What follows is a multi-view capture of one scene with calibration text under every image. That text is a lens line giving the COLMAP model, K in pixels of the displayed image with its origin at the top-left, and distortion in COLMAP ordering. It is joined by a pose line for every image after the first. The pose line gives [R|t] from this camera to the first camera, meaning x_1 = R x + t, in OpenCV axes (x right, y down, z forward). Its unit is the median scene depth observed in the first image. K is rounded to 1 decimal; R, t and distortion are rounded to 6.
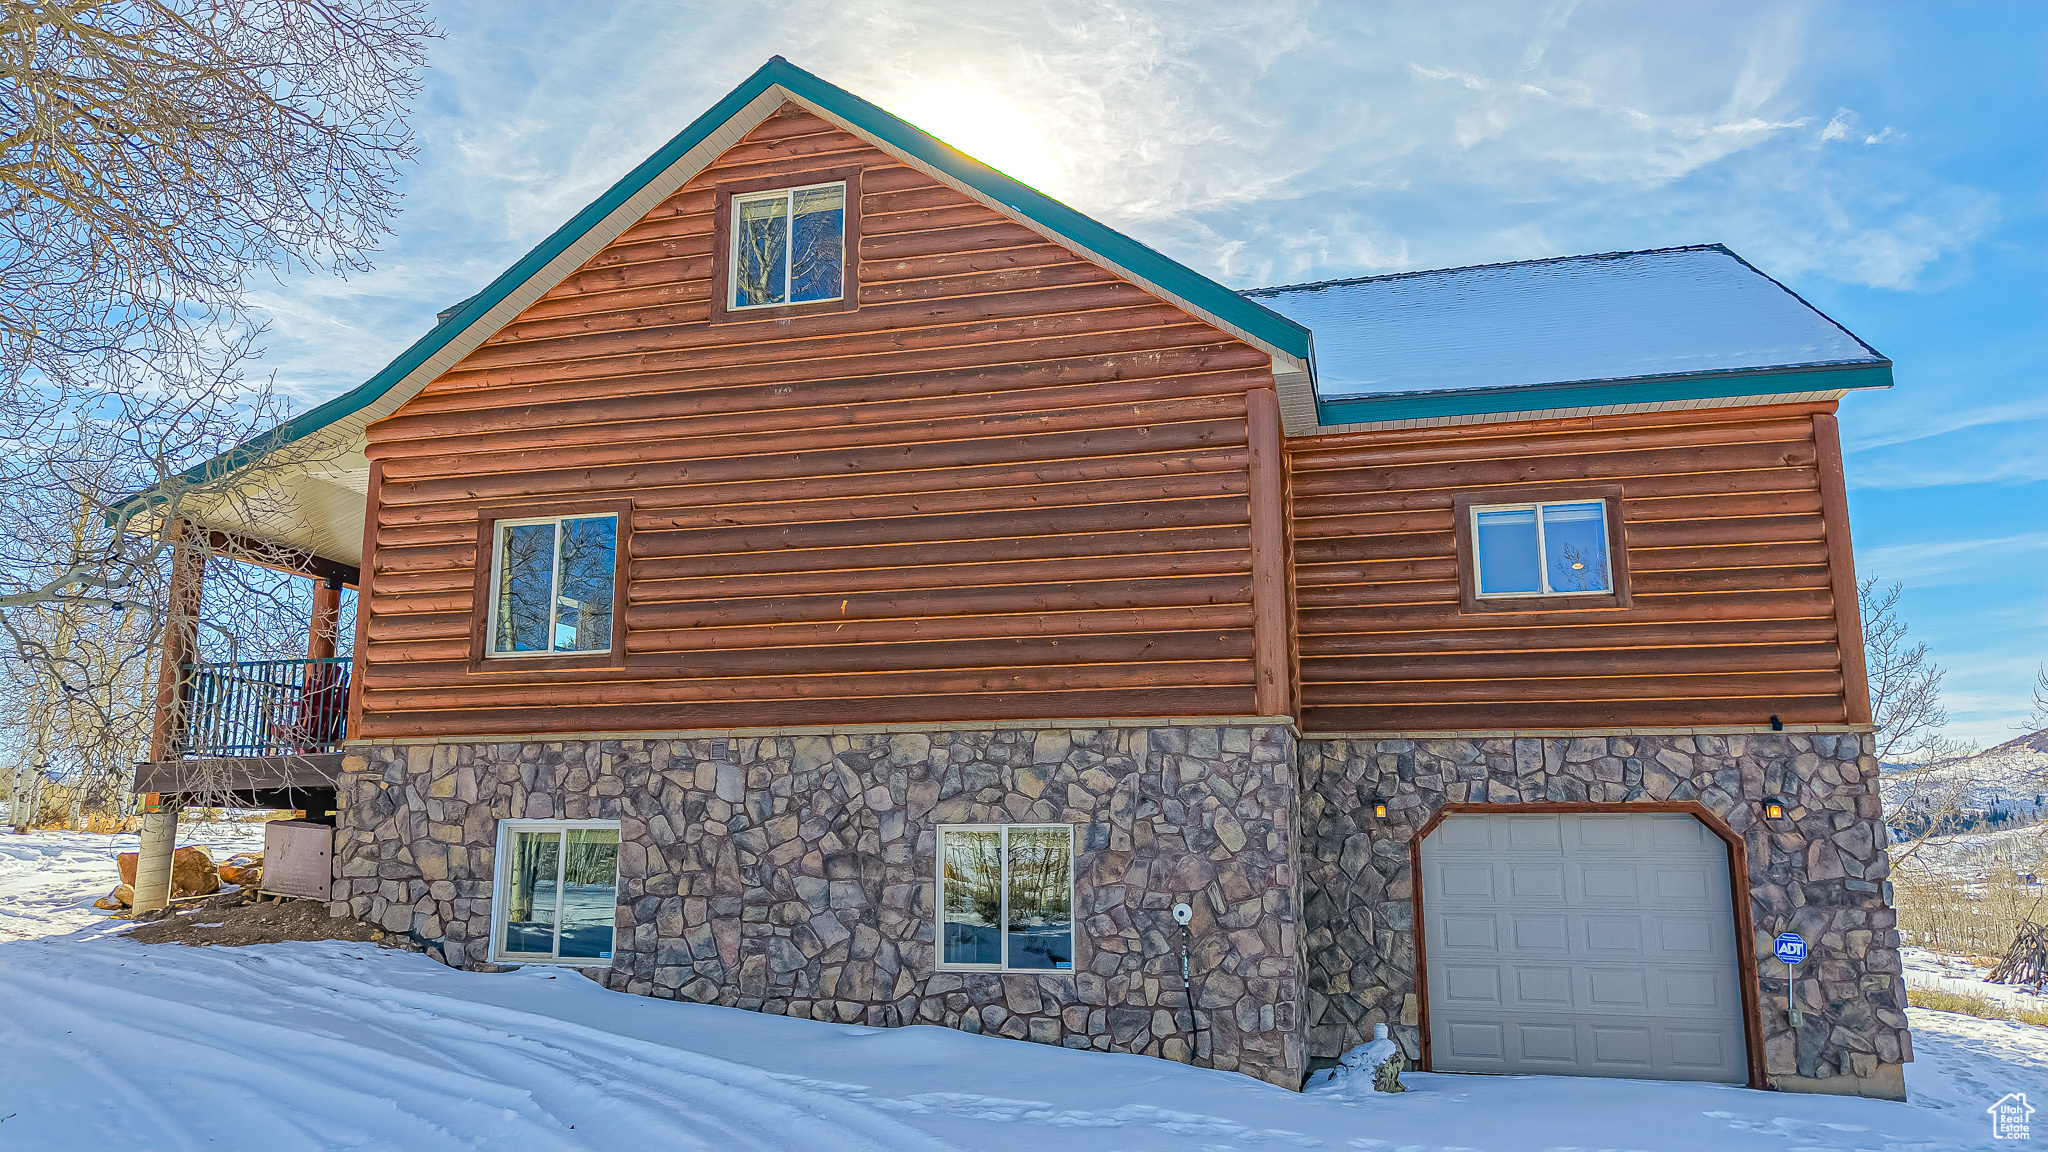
lens RADIAL K [[1383.6, 0, 1022.8], [0, 1383.6, 570.5], [0, 0, 1]] dist [0.028076, -0.027319]
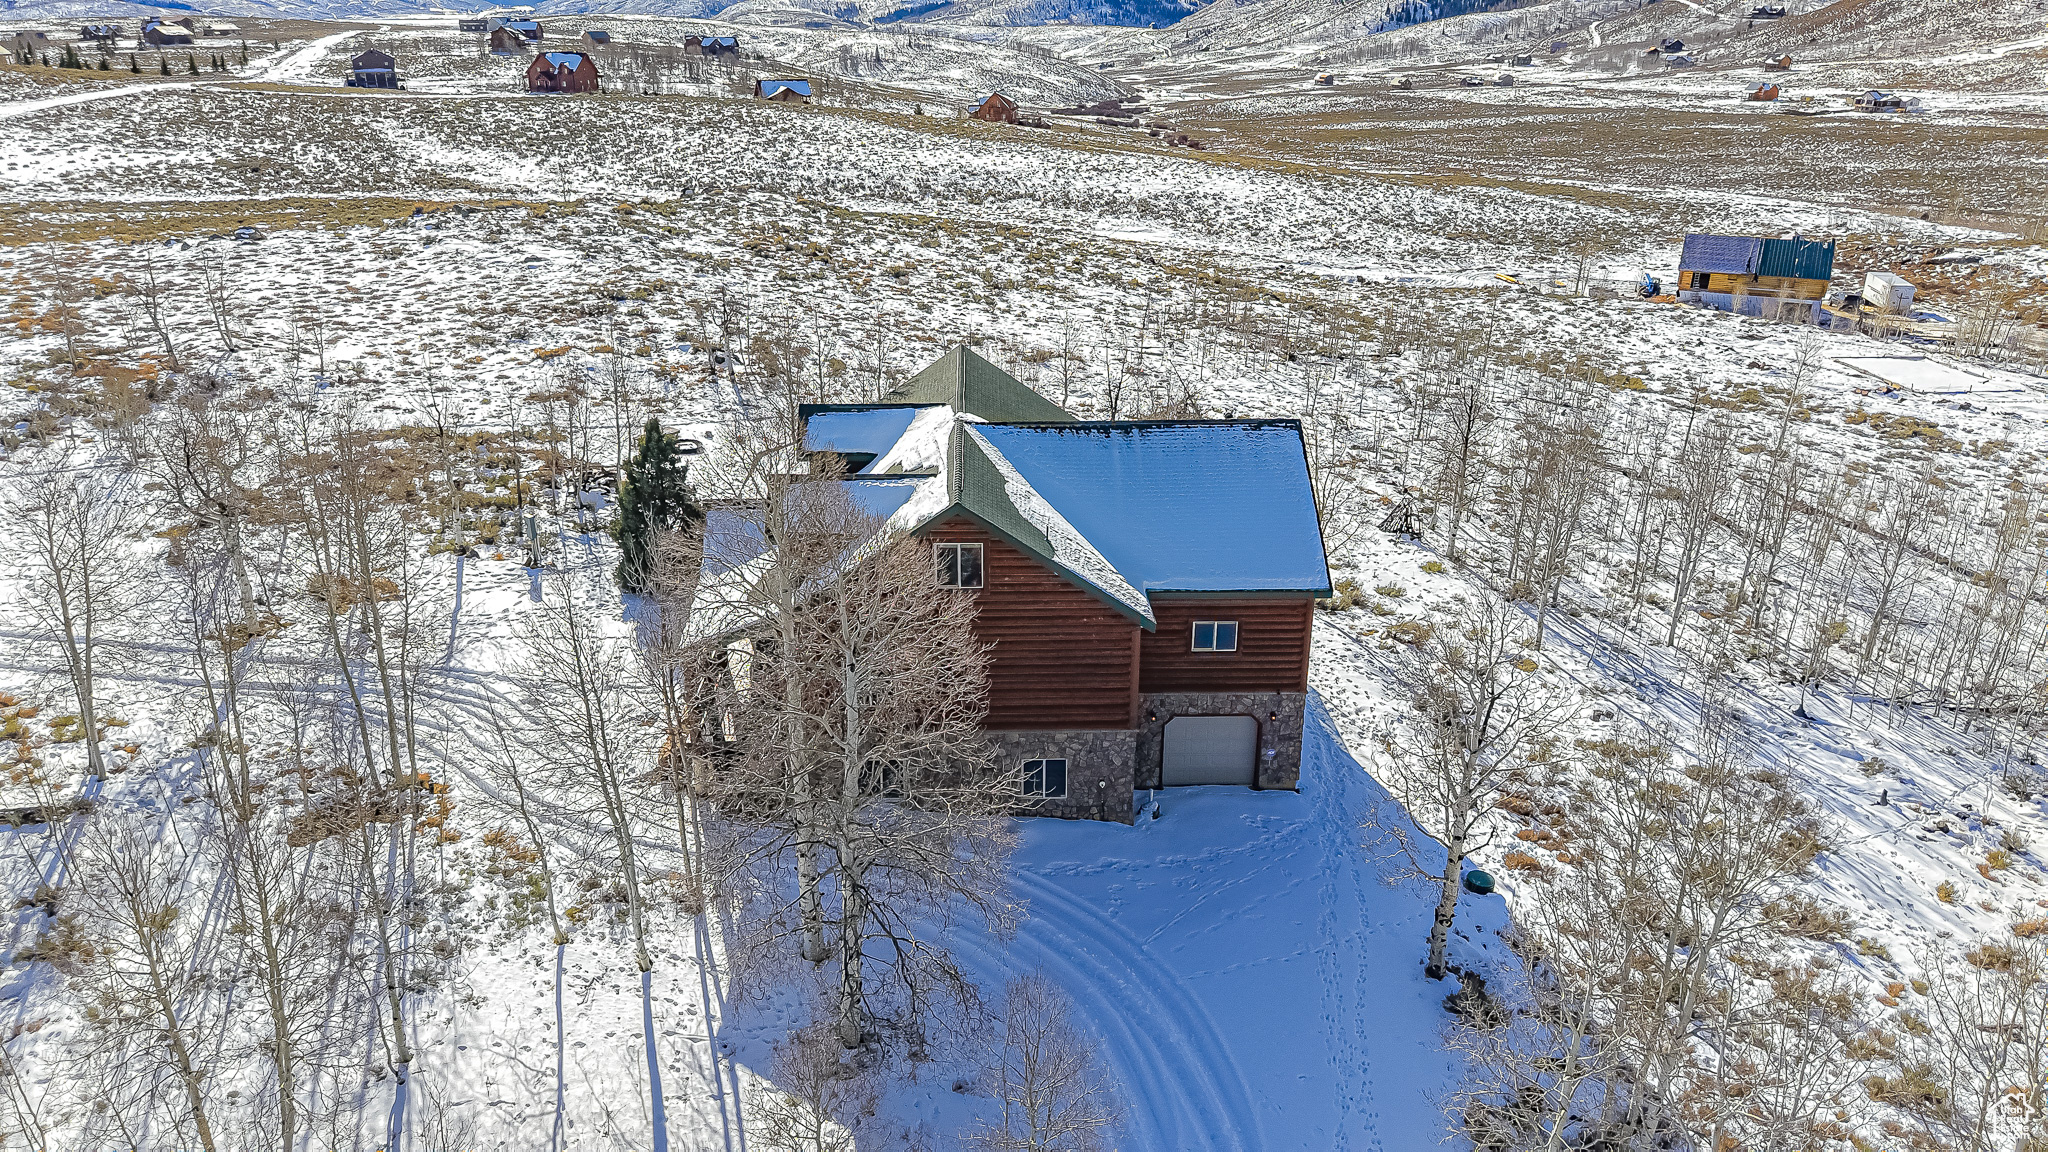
lens RADIAL K [[1392.3, 0, 1024.0], [0, 1392.3, 576.0], [0, 0, 1]] dist [0.003604, 0.000247]
pose [[0.960354, -0.100181, 0.260163, -0.796137], [-0.056607, 0.843691, 0.533836, -1.754245], [-0.272977, -0.527399, 0.804571, -1.223780]]
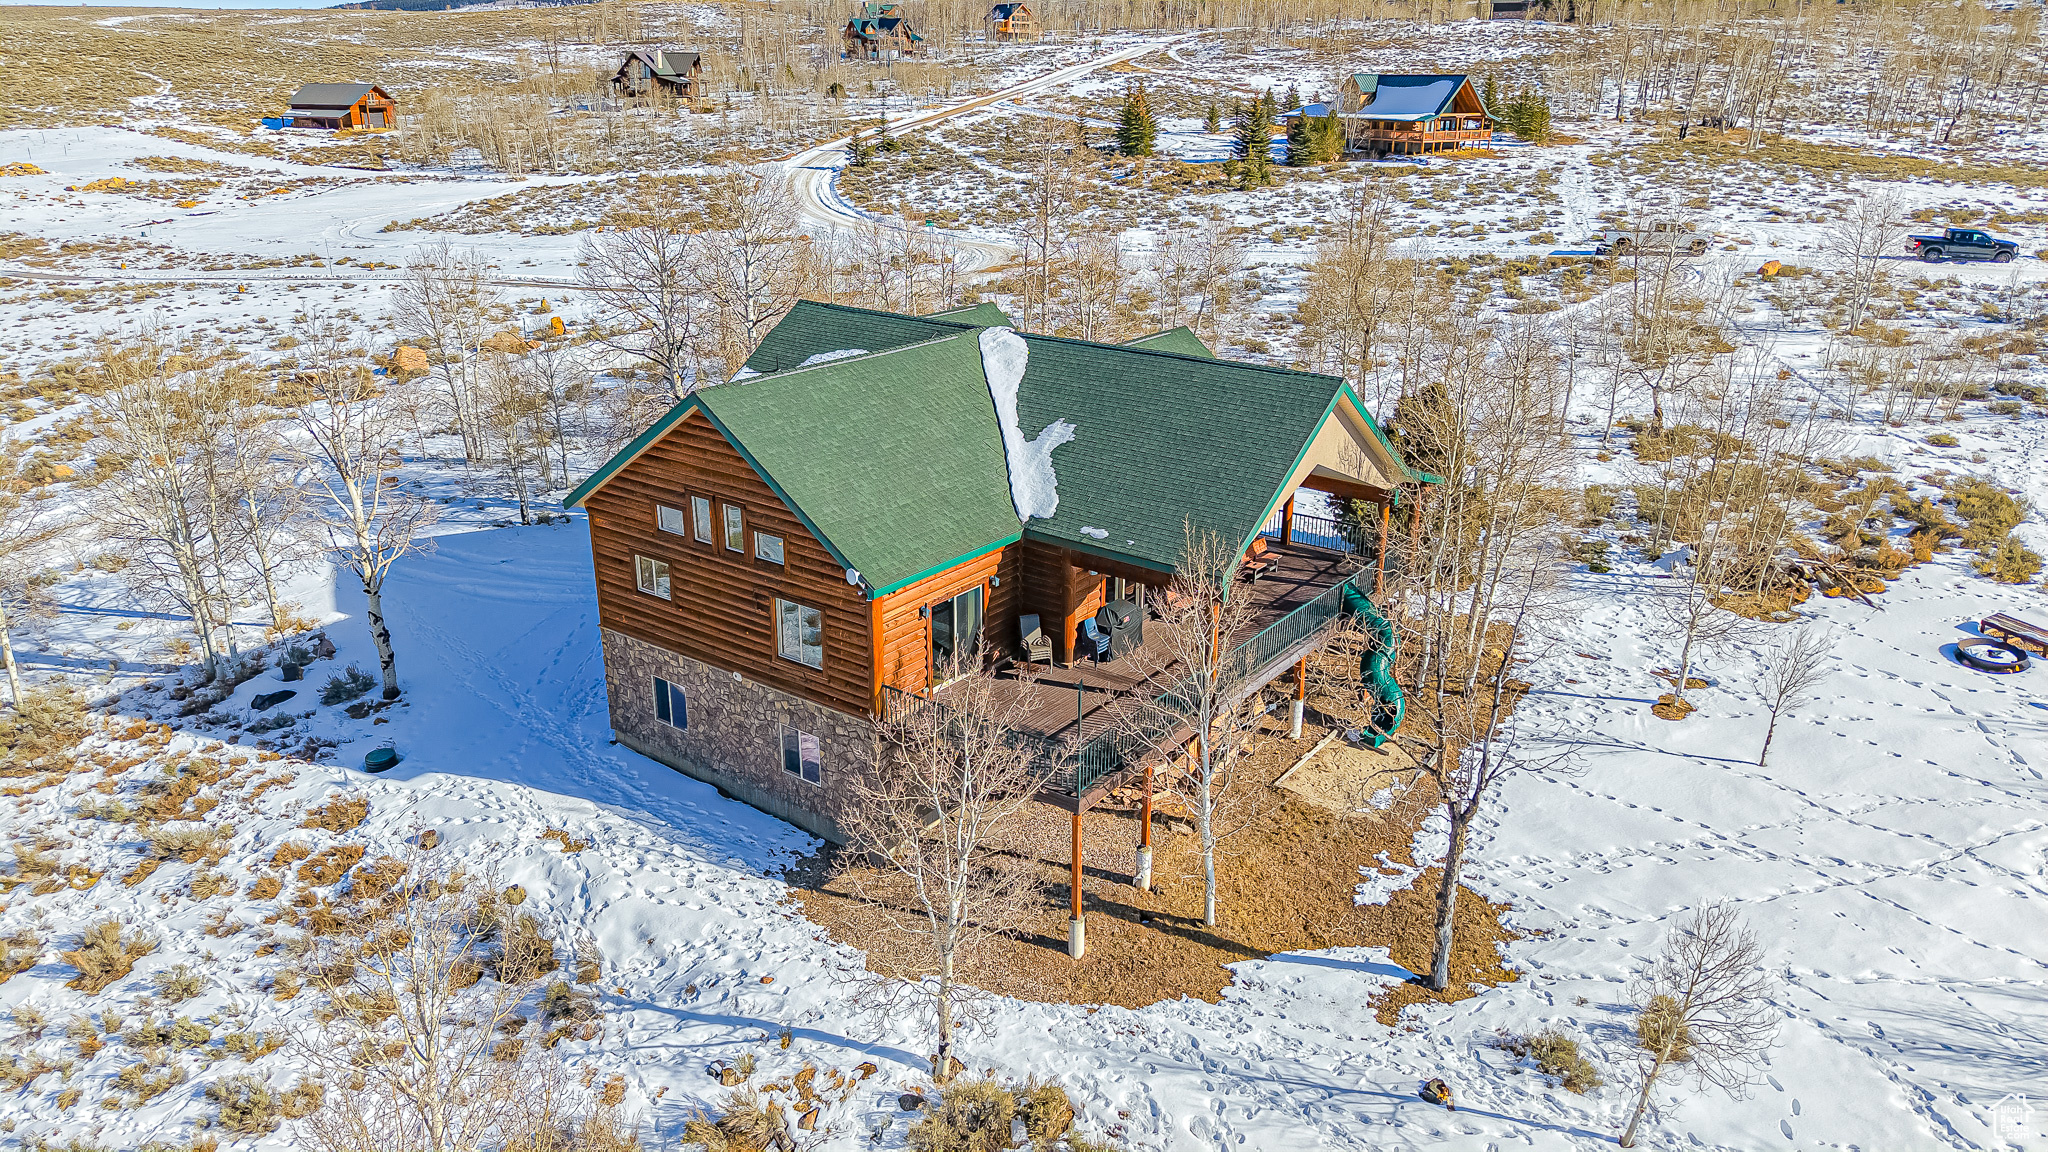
lens RADIAL K [[1383.6, 0, 1022.8], [0, 1383.6, 570.5], [0, 0, 1]] dist [0.028076, -0.027319]
pose [[-0.395502, 0.316144, -0.862341, 2.645433], [0.157251, 0.948338, 0.275550, -0.619222], [0.904904, -0.026624, -0.424783, 2.962036]]
